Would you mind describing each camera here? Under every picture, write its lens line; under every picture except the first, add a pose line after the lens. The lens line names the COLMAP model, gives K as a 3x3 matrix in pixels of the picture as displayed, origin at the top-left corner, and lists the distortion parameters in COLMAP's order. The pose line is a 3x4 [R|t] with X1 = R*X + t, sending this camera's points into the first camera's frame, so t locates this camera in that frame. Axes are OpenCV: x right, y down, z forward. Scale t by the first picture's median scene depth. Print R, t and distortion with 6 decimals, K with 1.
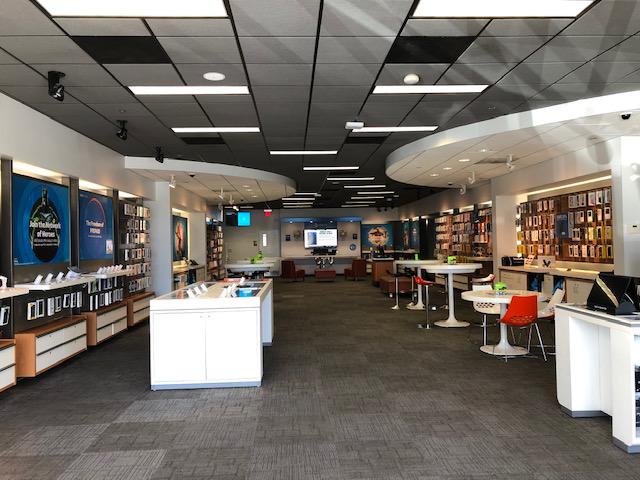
lens RADIAL K [[534.2, 0, 320.4], [0, 534.2, 240.6], [0, 0, 1]] dist [0.103812, -0.001816]
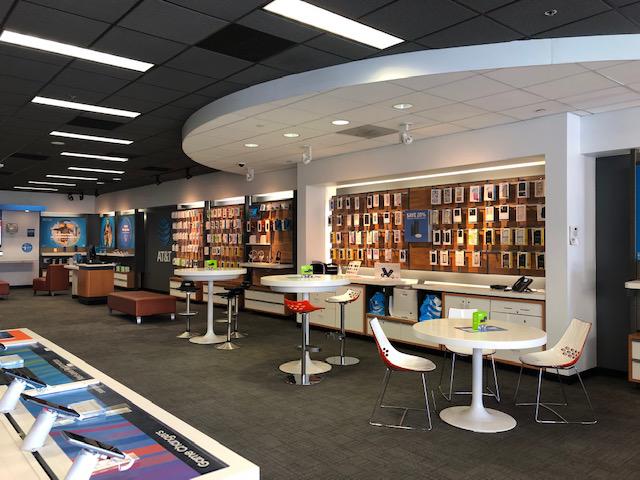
lens RADIAL K [[534.2, 0, 318.4], [0, 534.2, 241.7], [0, 0, 1]] dist [0.103812, -0.001816]
pose [[0.806566, 0.021273, 0.590760, -0.088926], [-0.021033, 0.999752, -0.007285, 0.002789], [-0.590769, -0.006550, 0.806814, 0.287625]]
